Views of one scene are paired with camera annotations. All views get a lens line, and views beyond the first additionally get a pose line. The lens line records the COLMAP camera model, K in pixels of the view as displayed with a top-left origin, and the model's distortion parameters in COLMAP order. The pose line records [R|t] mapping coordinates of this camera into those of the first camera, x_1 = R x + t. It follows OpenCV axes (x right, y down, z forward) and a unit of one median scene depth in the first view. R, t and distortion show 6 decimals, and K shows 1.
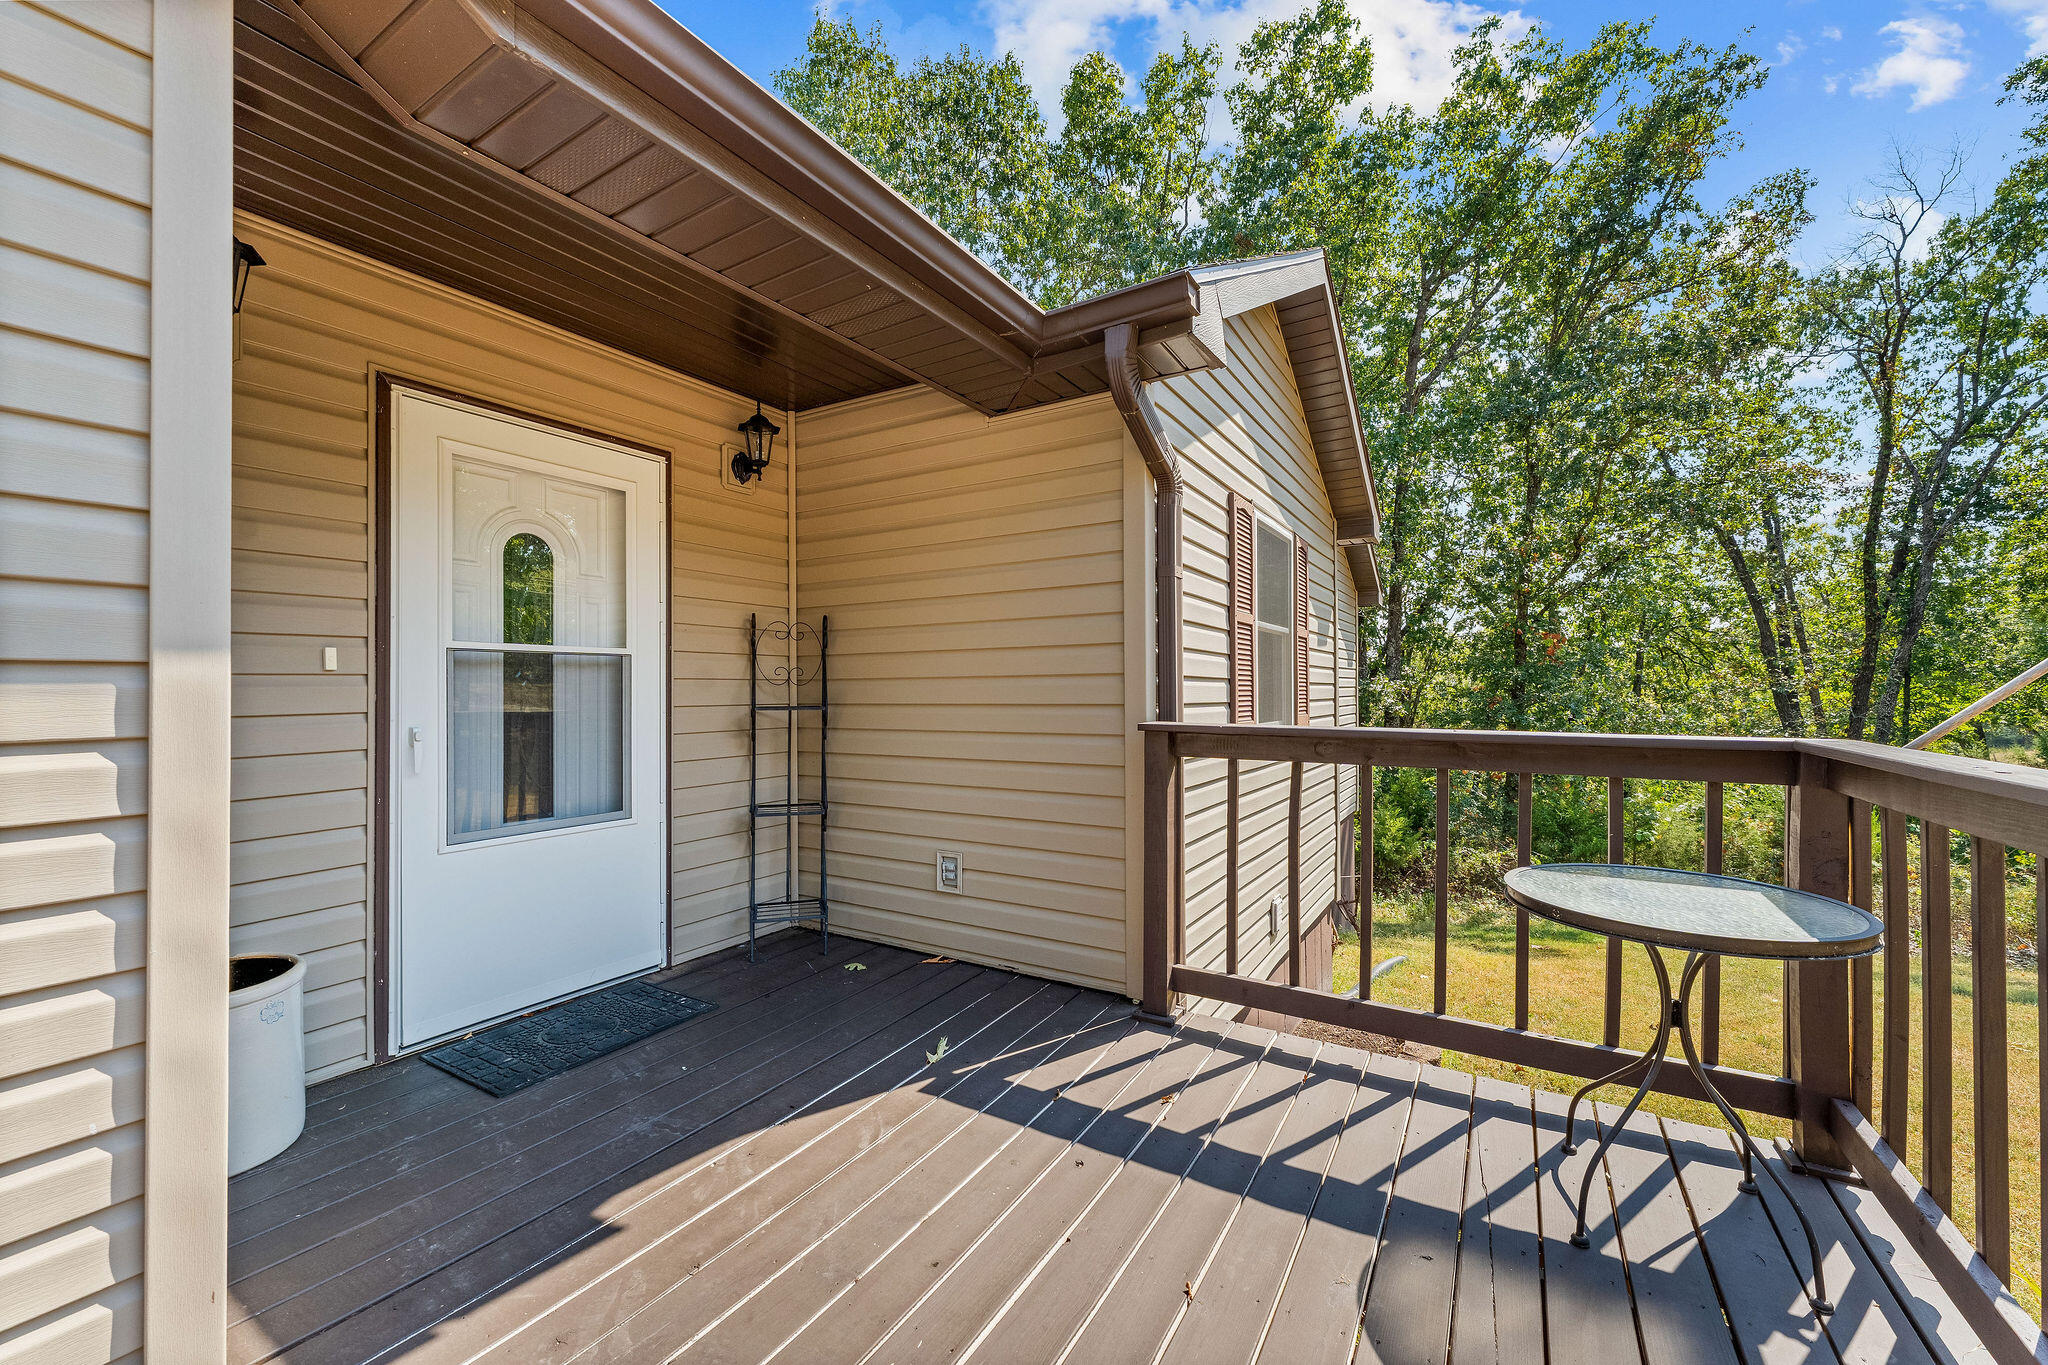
lens RADIAL K [[805.4, 0, 1022.4], [0, 805.4, 687.5], [0, 0, 1]] dist [-0.000451, -0.000004]
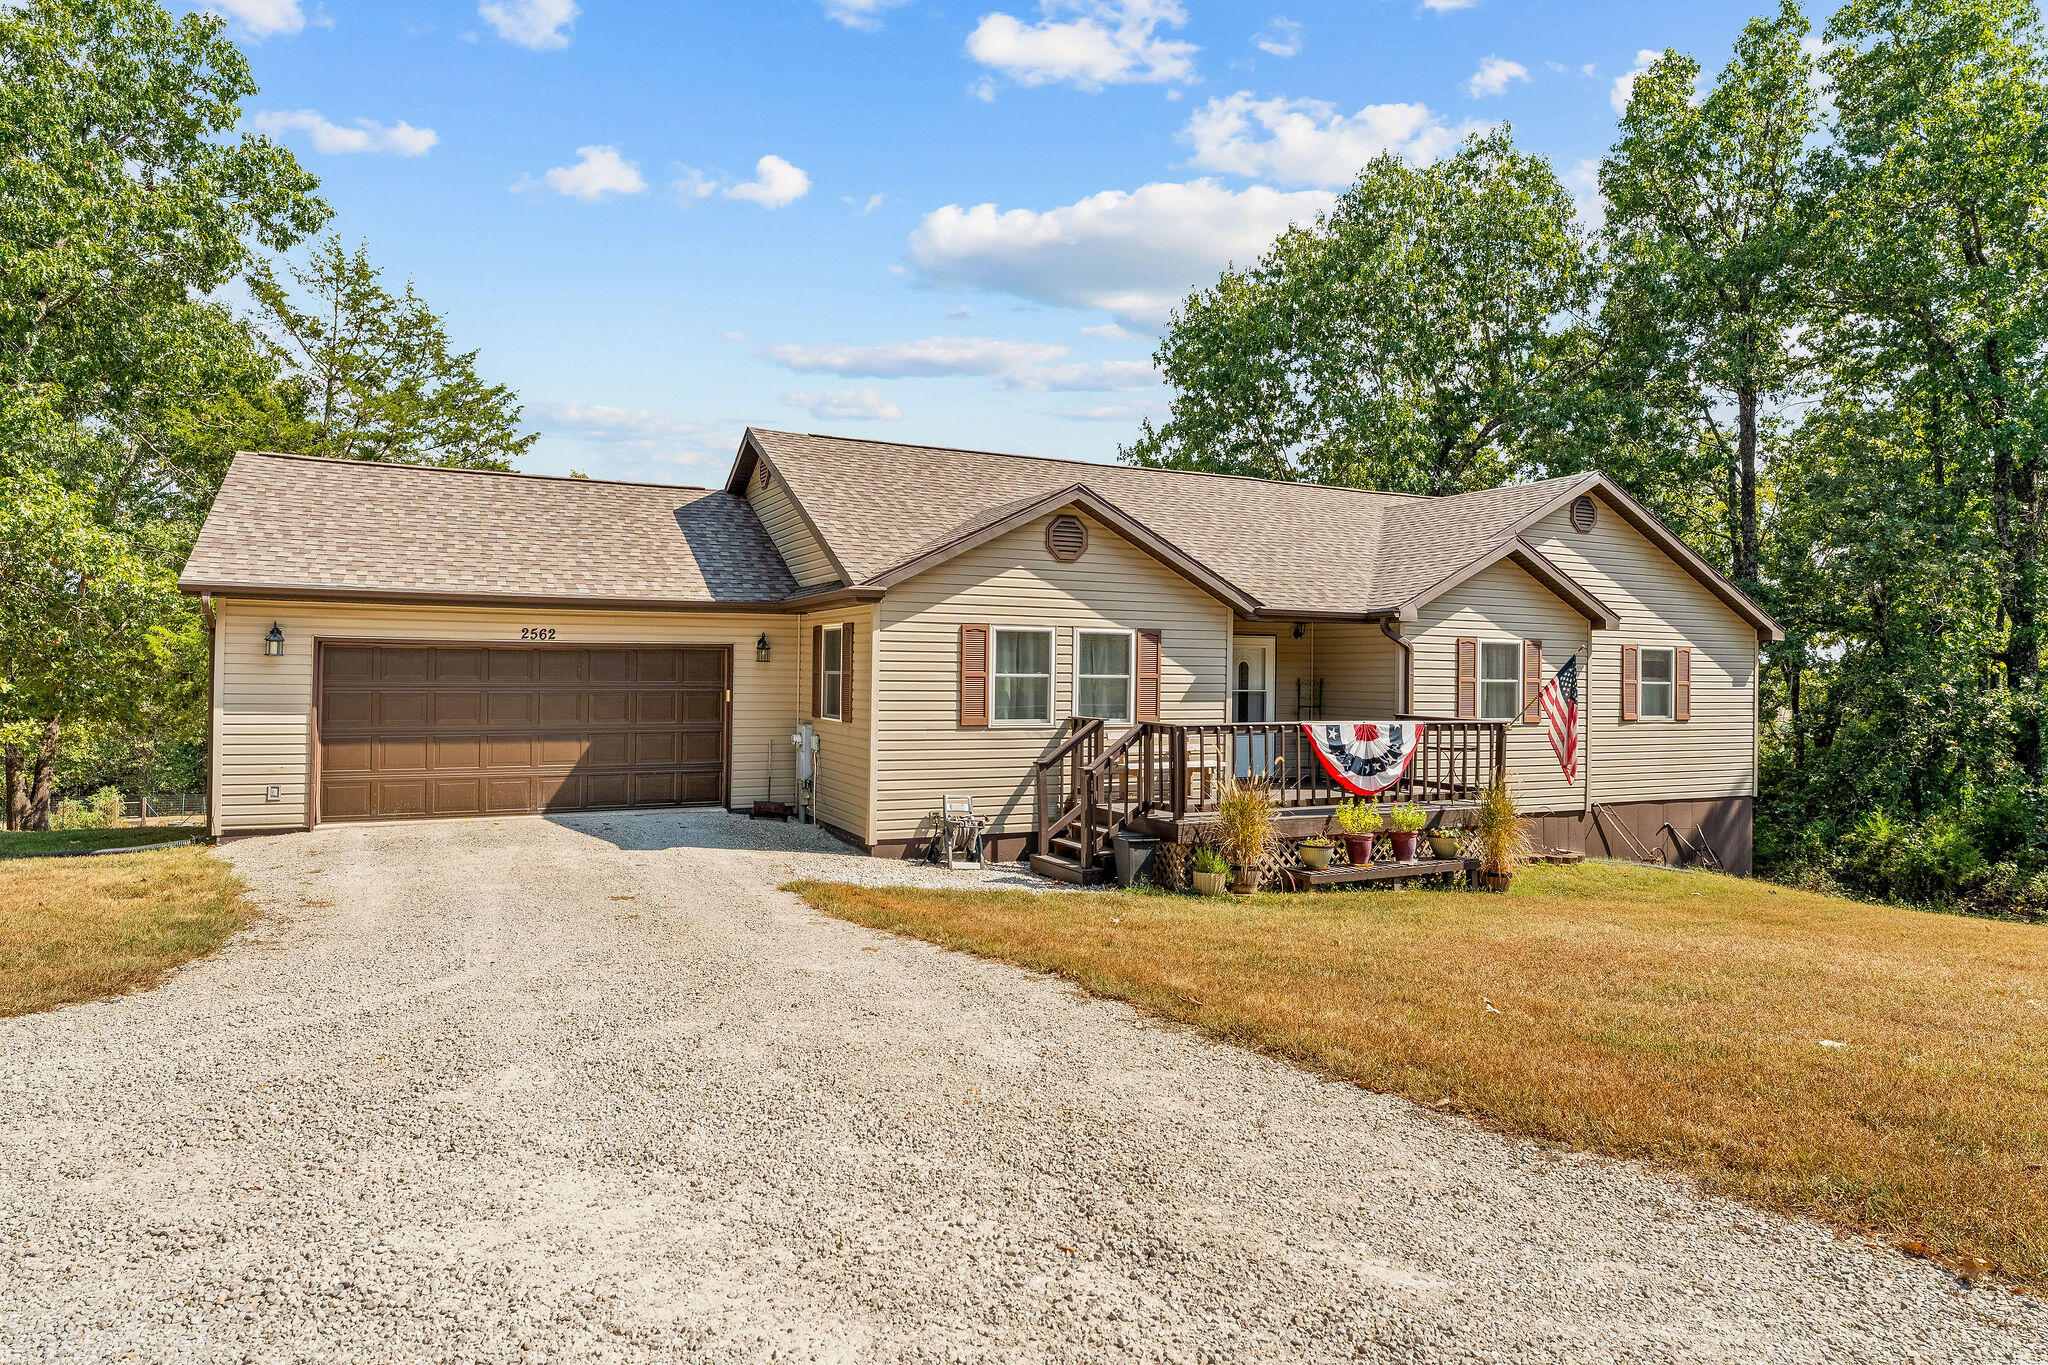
lens RADIAL K [[1122.9, 0, 1022.1], [0, 1122.9, 682.2], [0, 0, 1]] dist [0.000089, -0.000001]
pose [[0.859117, 0.006915, -0.511733, 1.063249], [-0.007272, 0.999973, 0.001304, -0.080085], [0.511728, 0.002601, 0.859144, -3.606384]]
